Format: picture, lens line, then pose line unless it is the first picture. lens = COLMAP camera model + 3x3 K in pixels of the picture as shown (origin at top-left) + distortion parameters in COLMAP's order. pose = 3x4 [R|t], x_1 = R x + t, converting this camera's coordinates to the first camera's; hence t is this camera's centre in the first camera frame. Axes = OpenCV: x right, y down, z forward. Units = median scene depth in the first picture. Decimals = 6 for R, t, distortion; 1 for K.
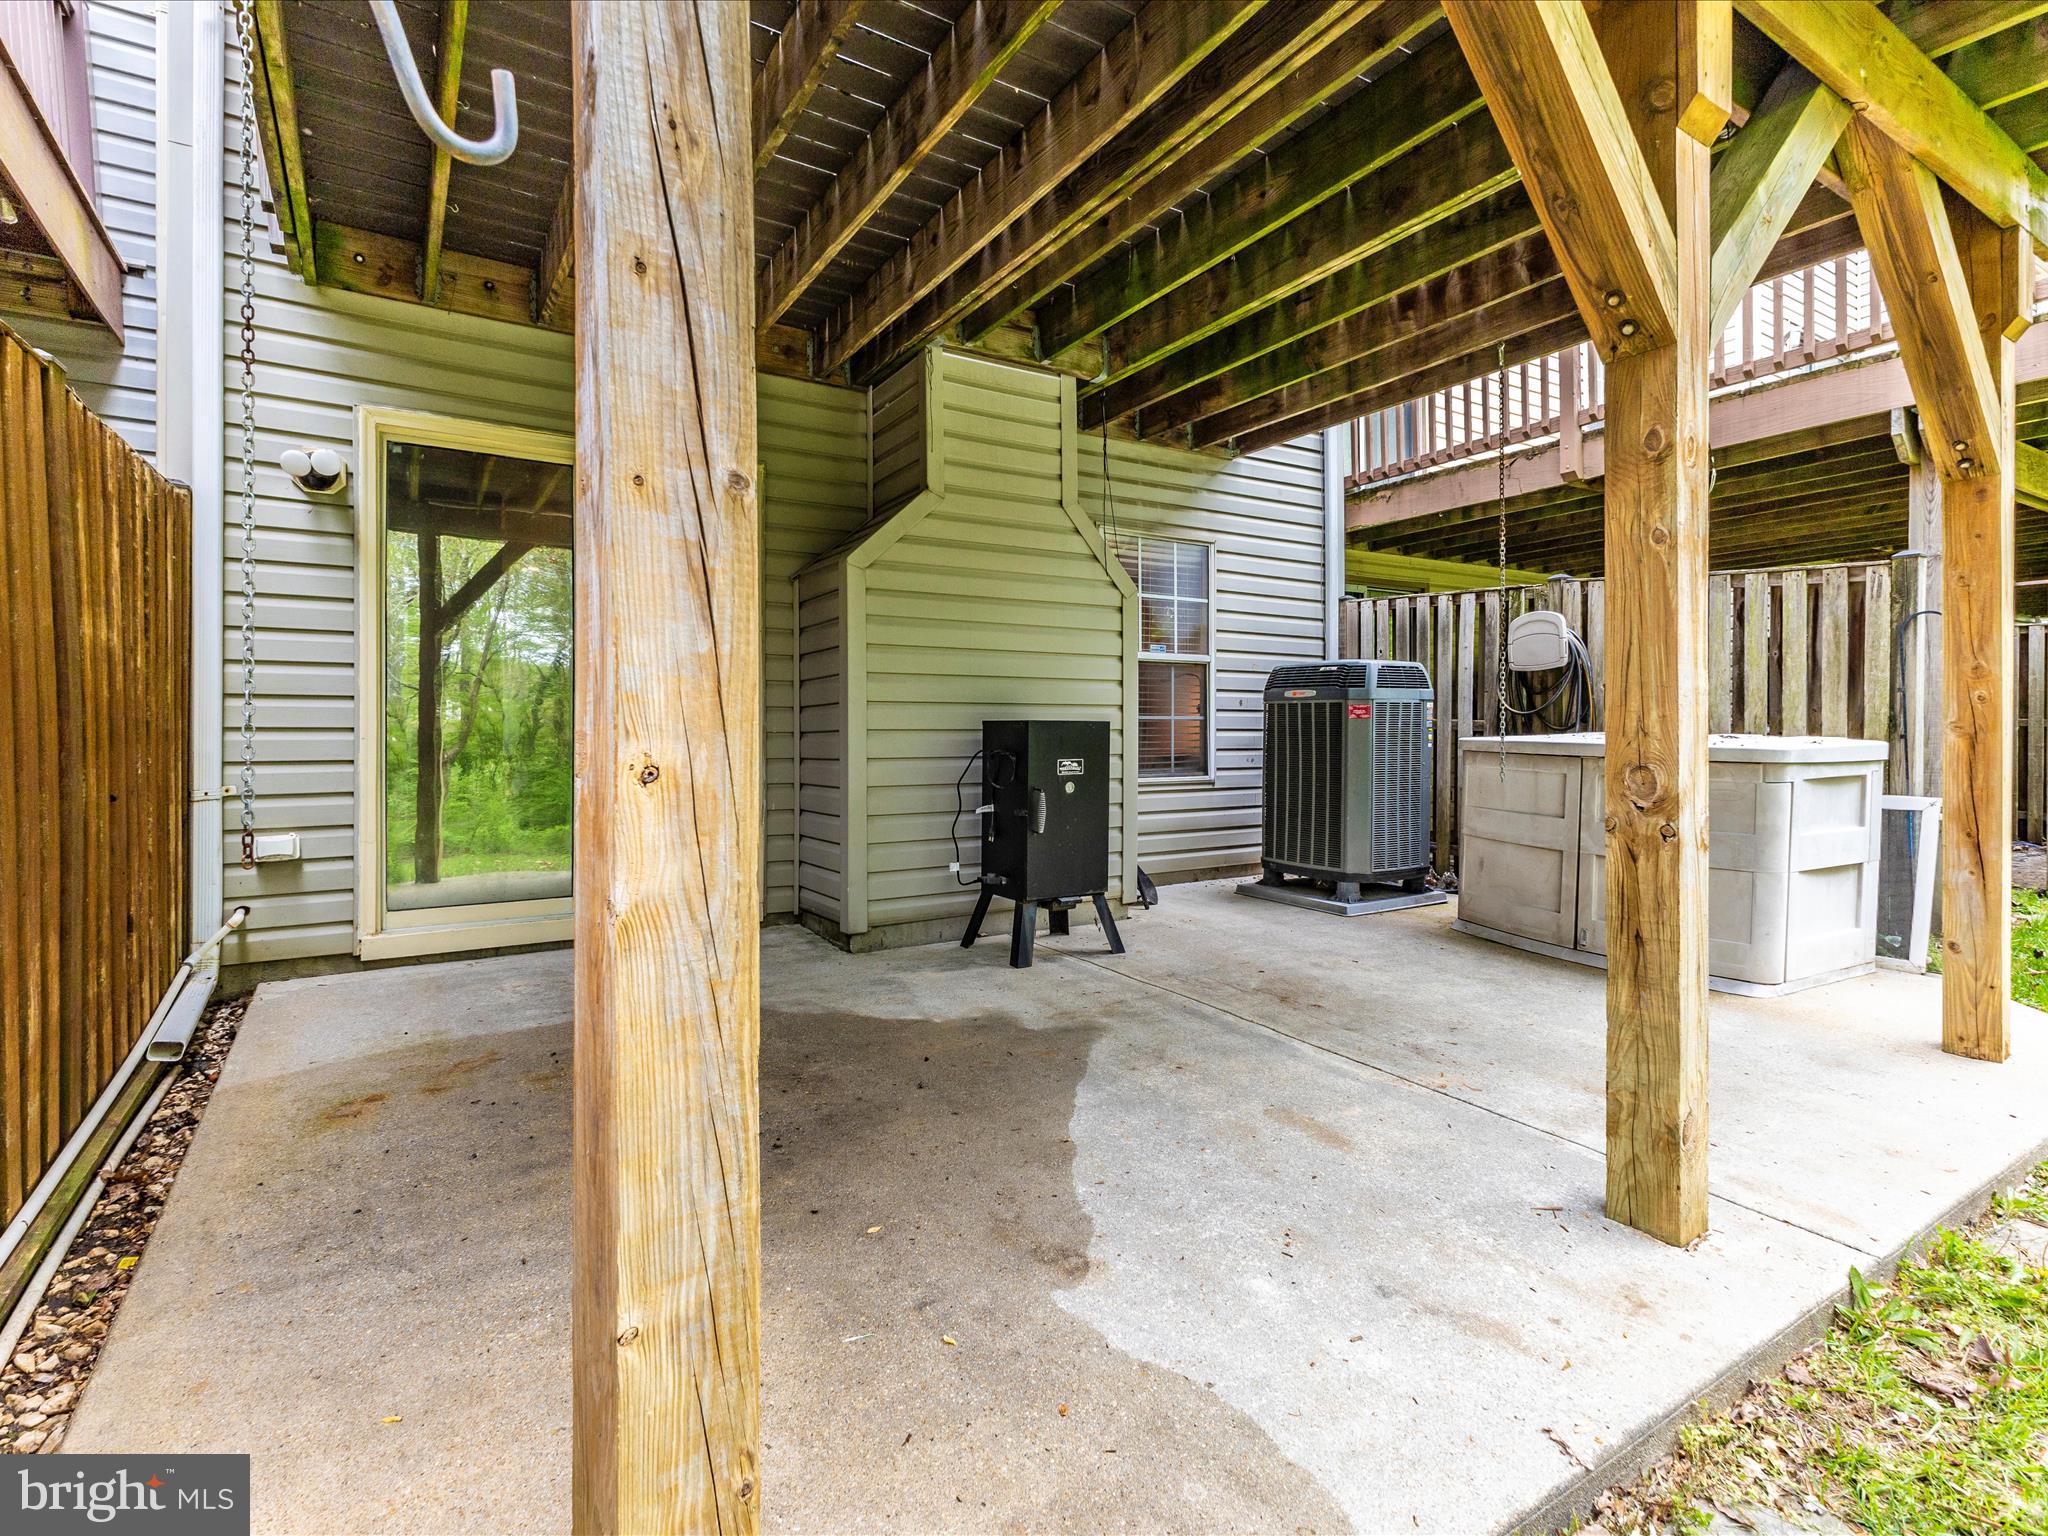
lens RADIAL K [[1006.2, 0, 1027.5], [0, 1006.2, 754.8], [0, 0, 1]] dist [0.014869, -0.004619]
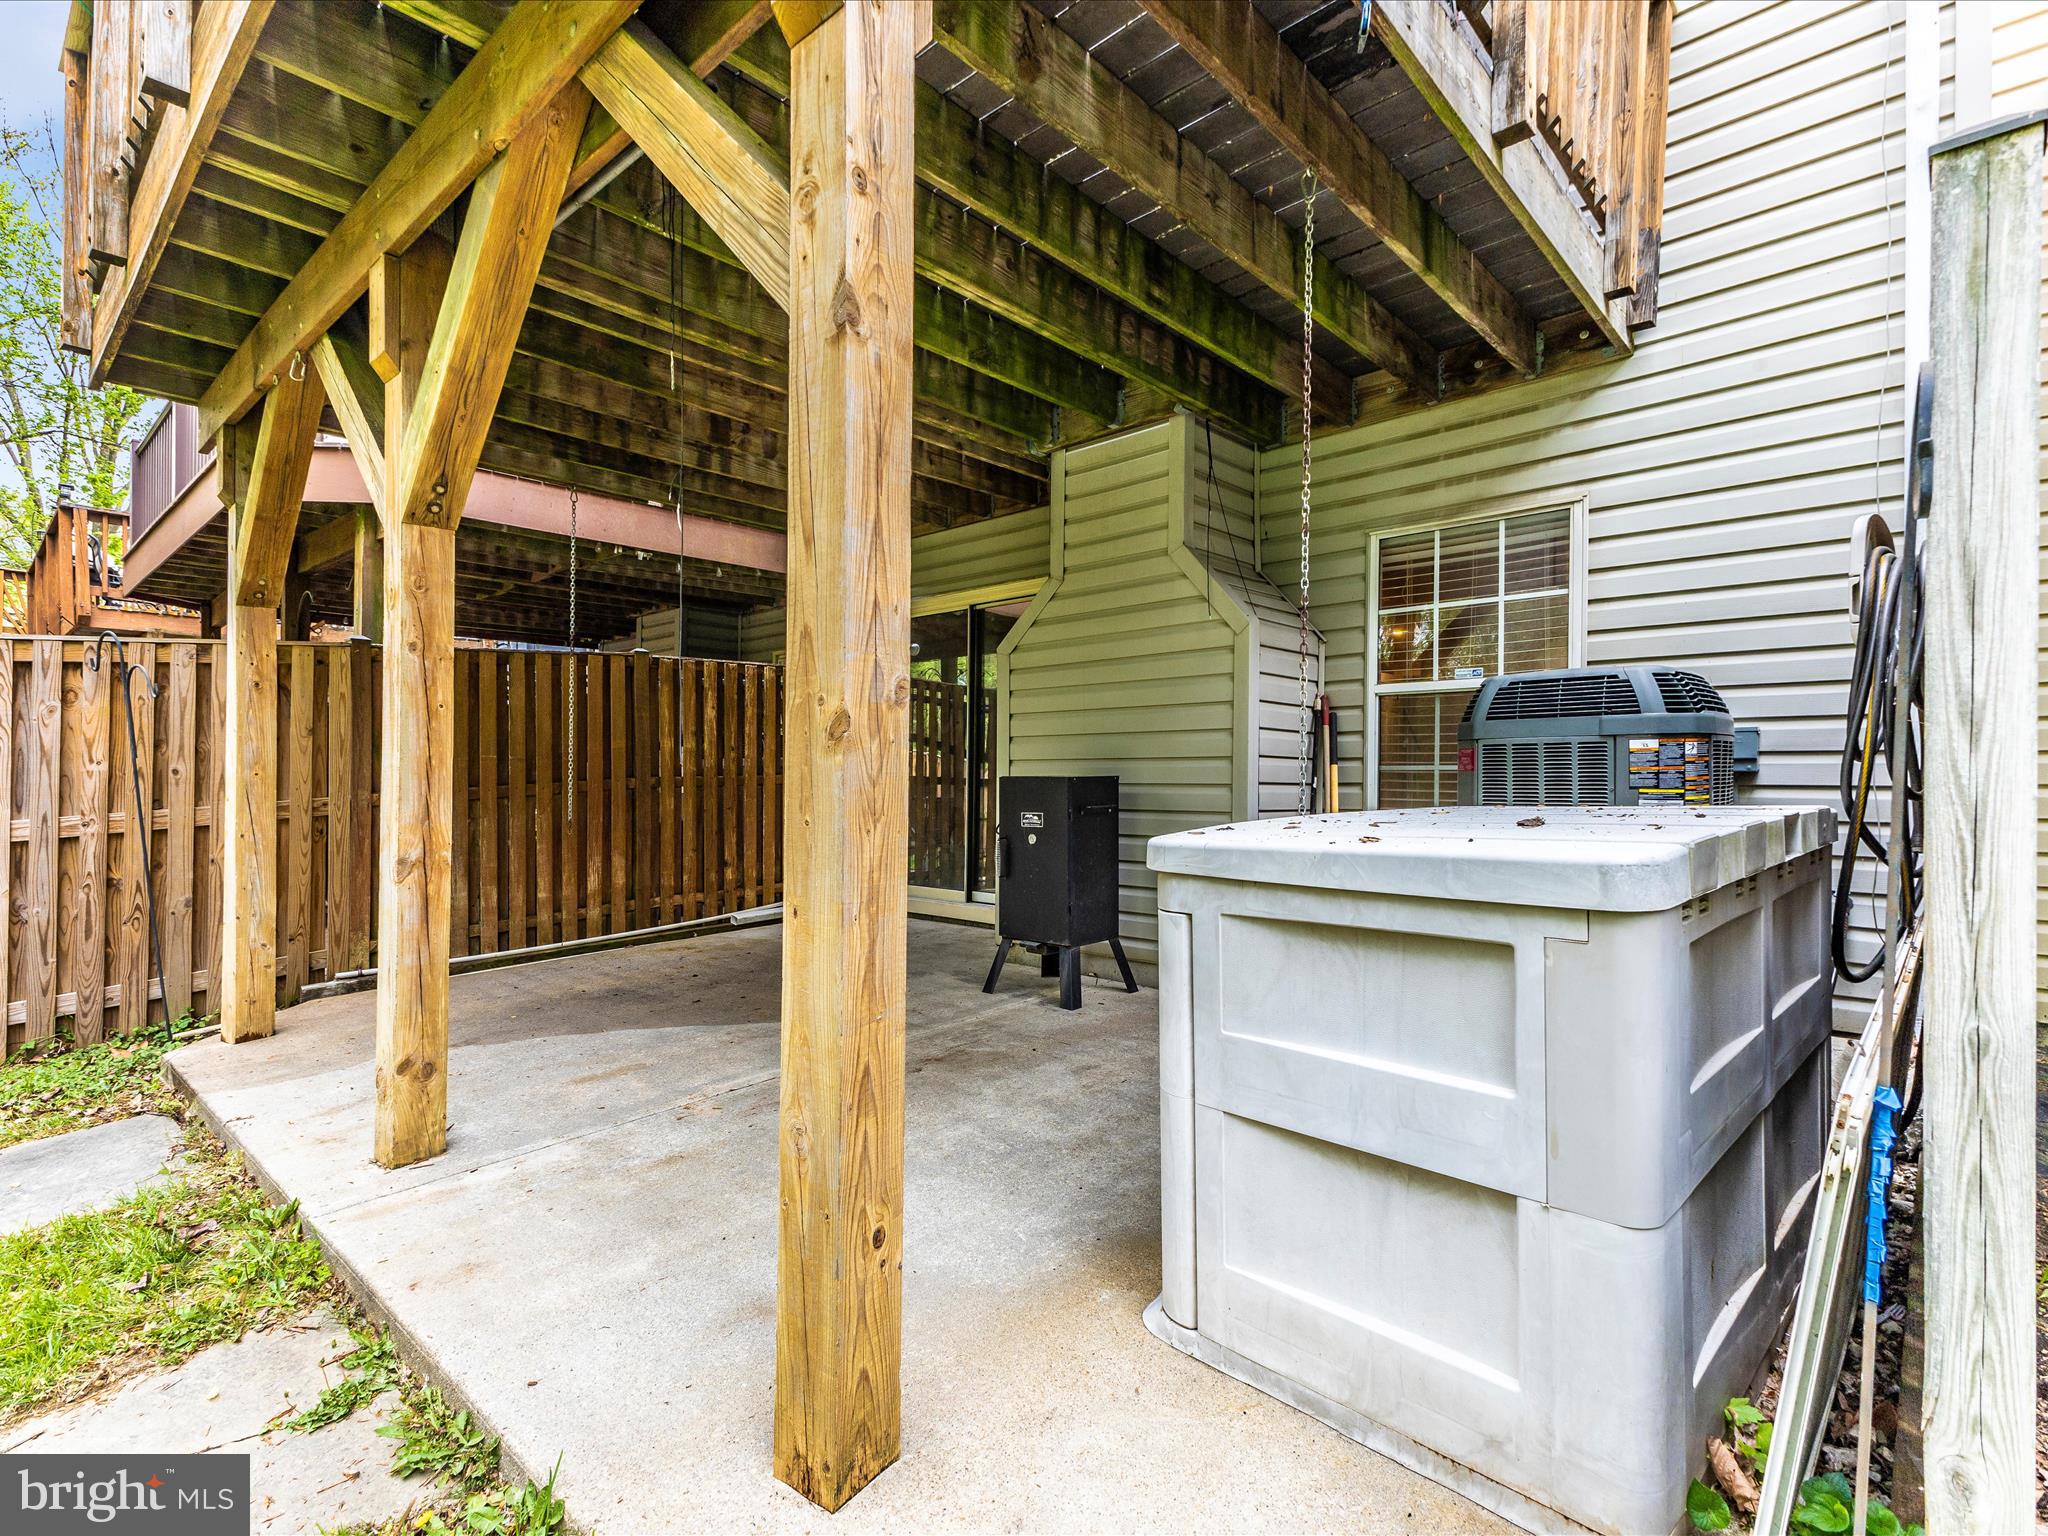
lens RADIAL K [[1006.2, 0, 1027.5], [0, 1006.2, 754.8], [0, 0, 1]] dist [0.014869, -0.004619]
pose [[0.260832, -0.015347, -0.965262, 1.592560], [-0.022787, 0.999497, -0.022049, -0.048209], [0.965115, 0.027746, 0.260351, 1.055836]]
